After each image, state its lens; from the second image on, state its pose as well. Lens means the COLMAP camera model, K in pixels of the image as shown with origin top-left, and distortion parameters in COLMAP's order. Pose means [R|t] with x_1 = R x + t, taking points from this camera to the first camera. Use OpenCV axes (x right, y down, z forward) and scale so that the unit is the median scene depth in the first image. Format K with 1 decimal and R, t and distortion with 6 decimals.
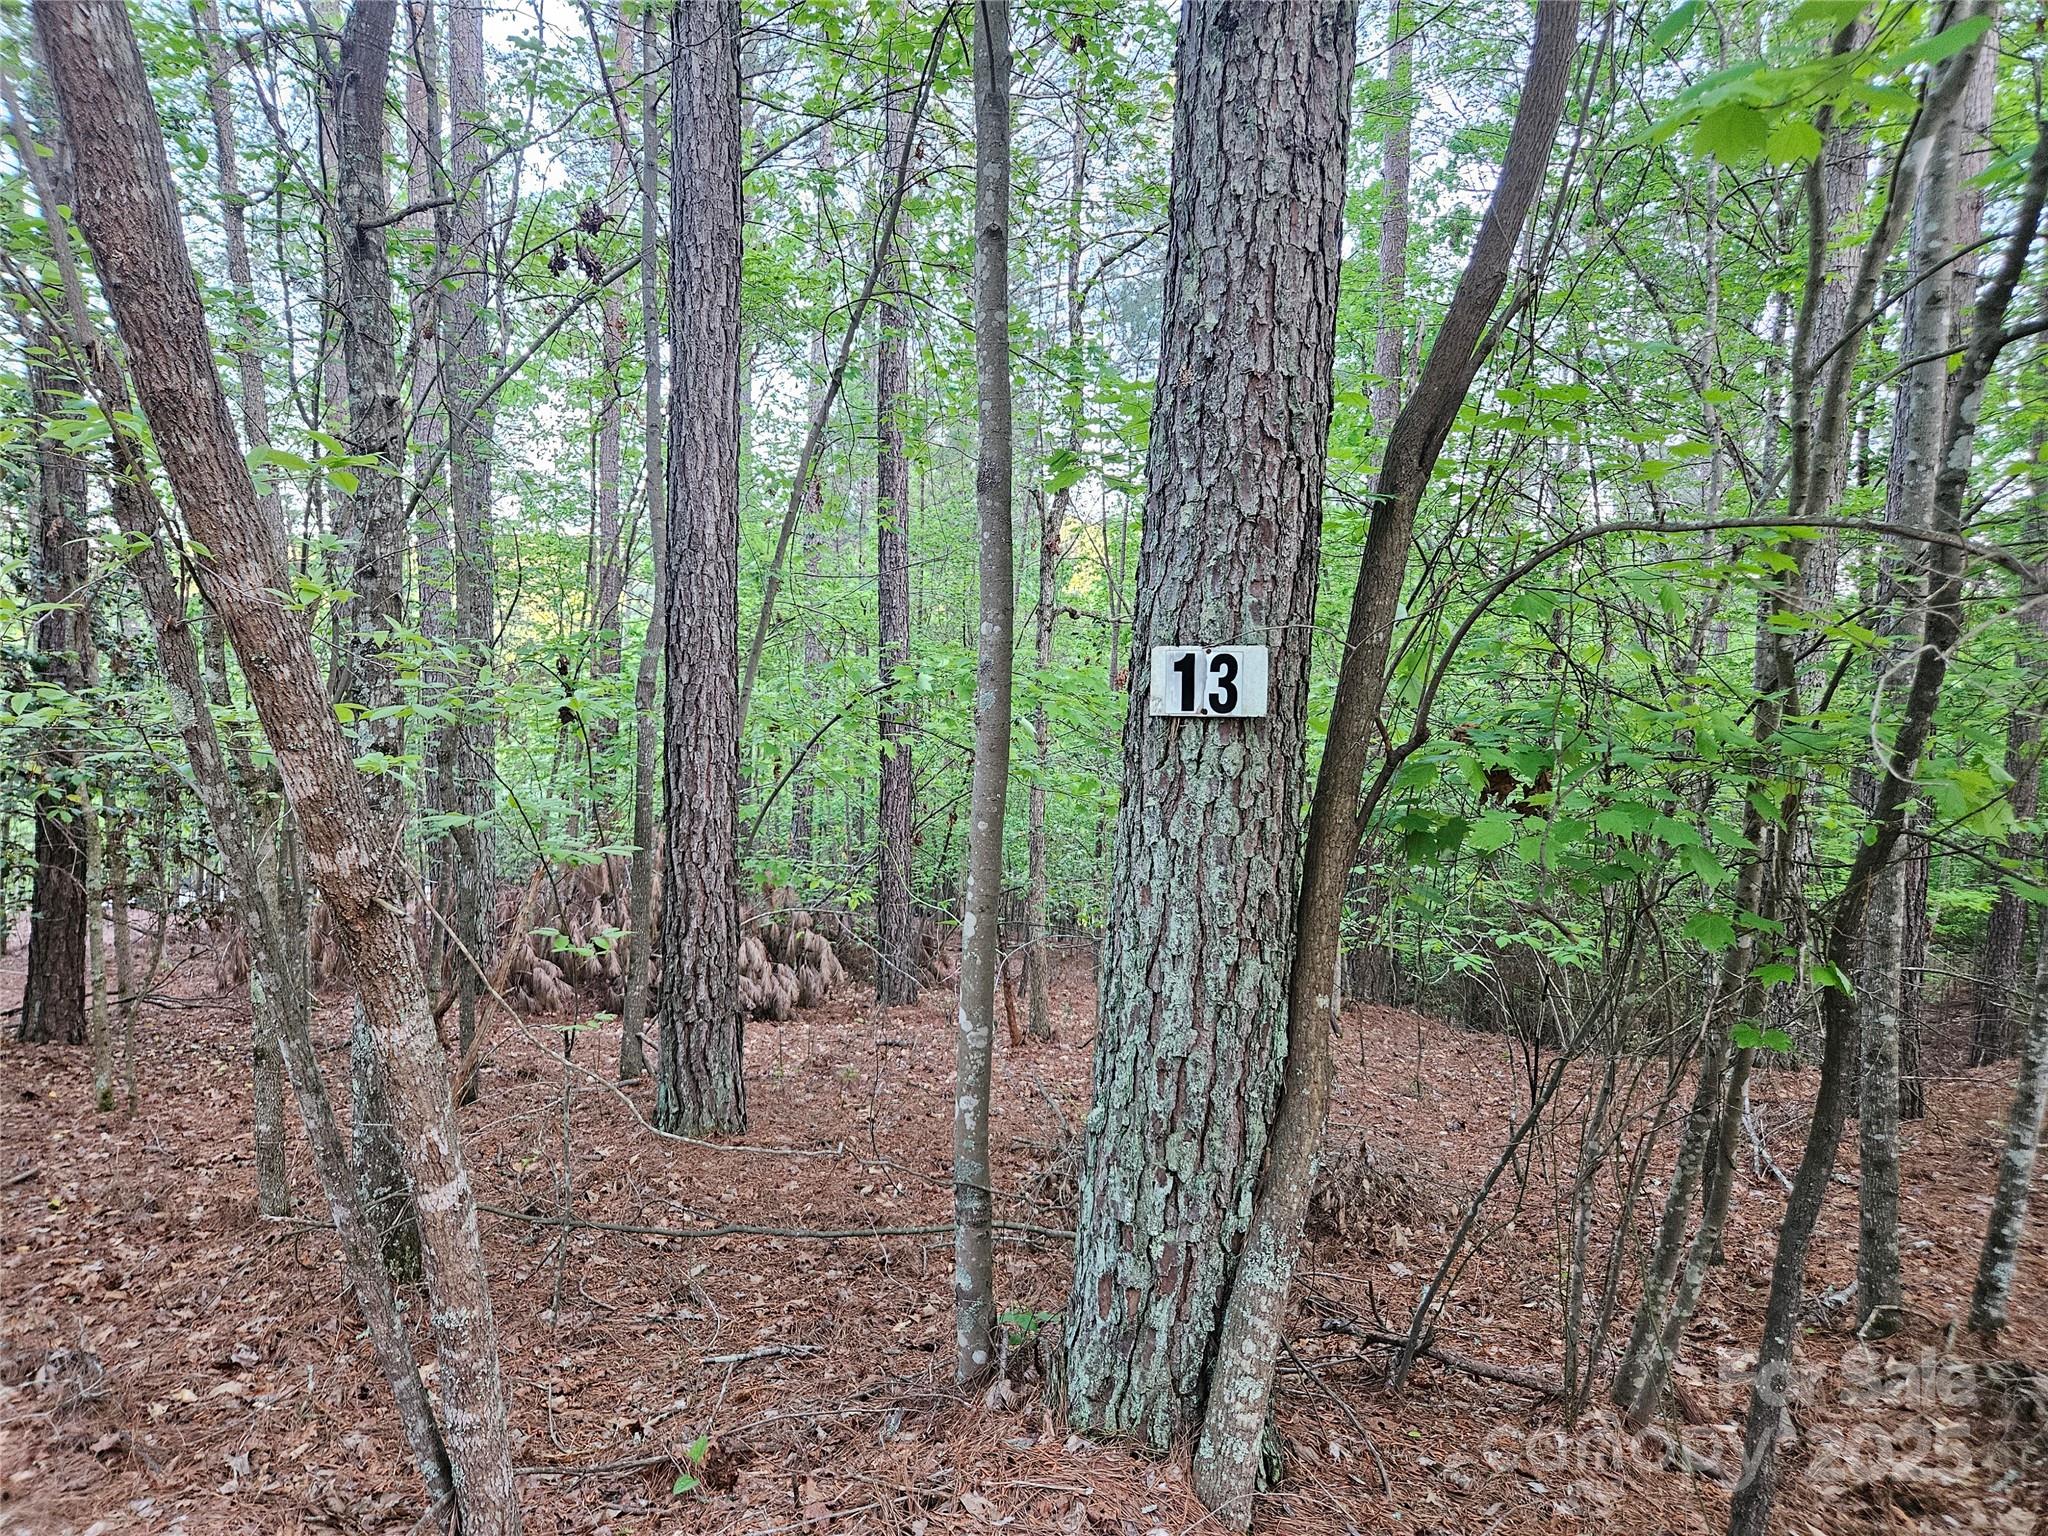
lens RADIAL K [[1358.9, 0, 1018.3], [0, 1358.9, 761.1], [0, 0, 1]] dist [0.027288, -0.005093]
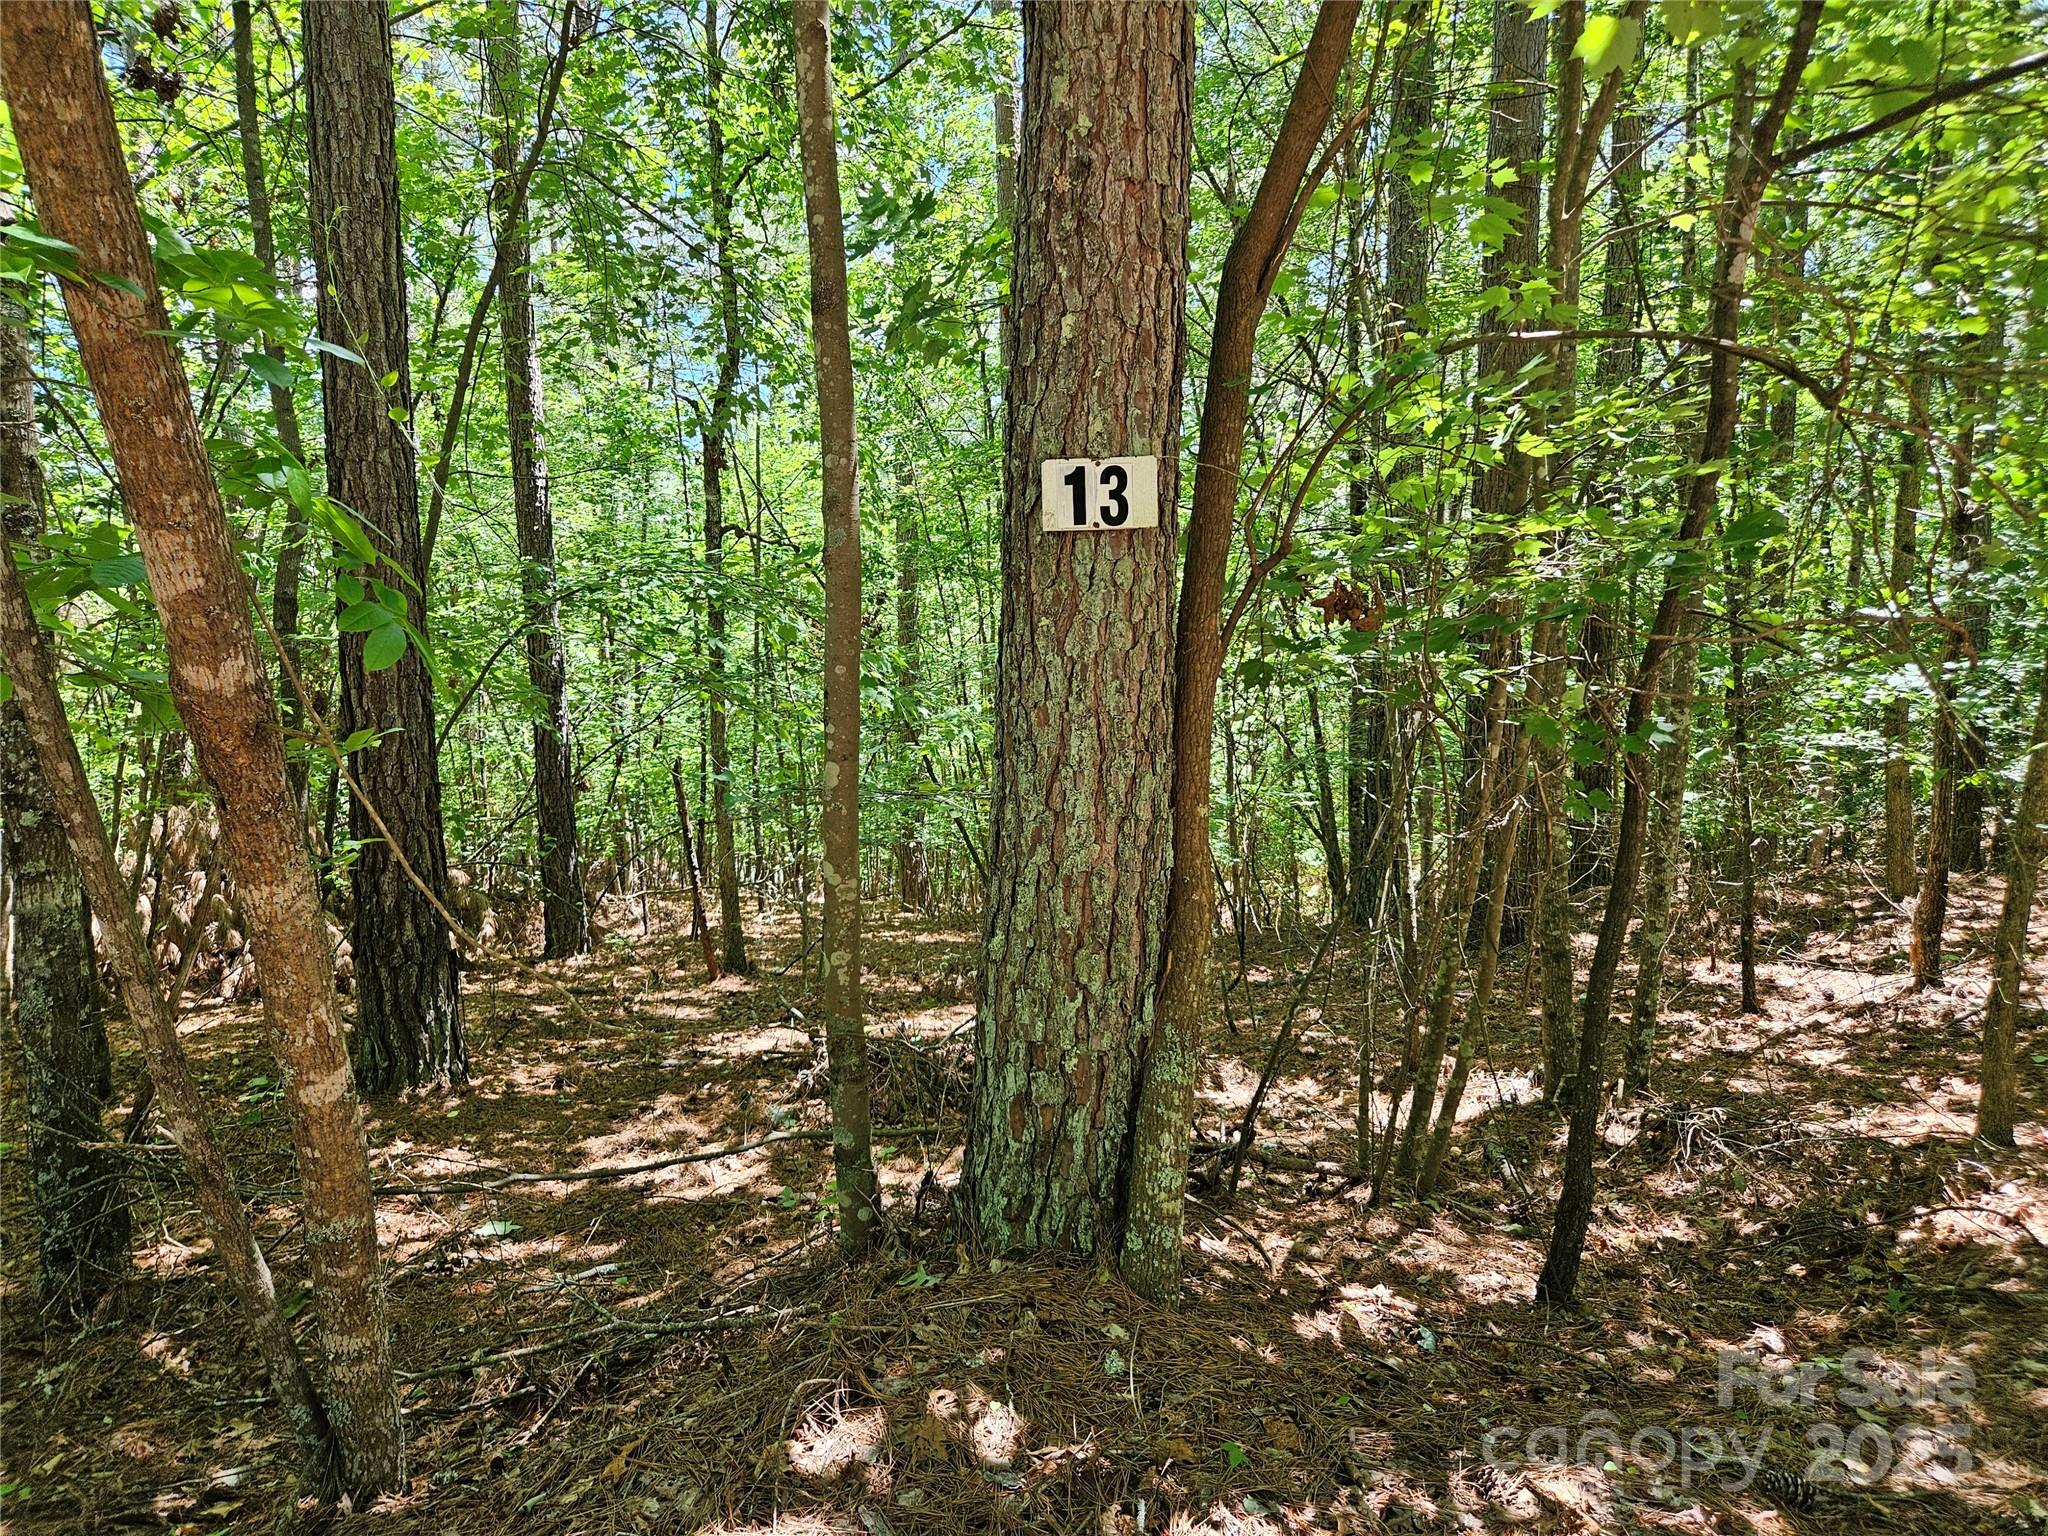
lens RADIAL K [[1358.9, 0, 1024.6], [0, 1358.9, 772.6], [0, 0, 1]] dist [0.027288, -0.005093]
pose [[0.957440, -0.068347, 0.280422, -0.207010], [0.055804, 0.997061, 0.052485, 0.089801], [-0.283185, -0.034602, 0.958441, 0.046485]]
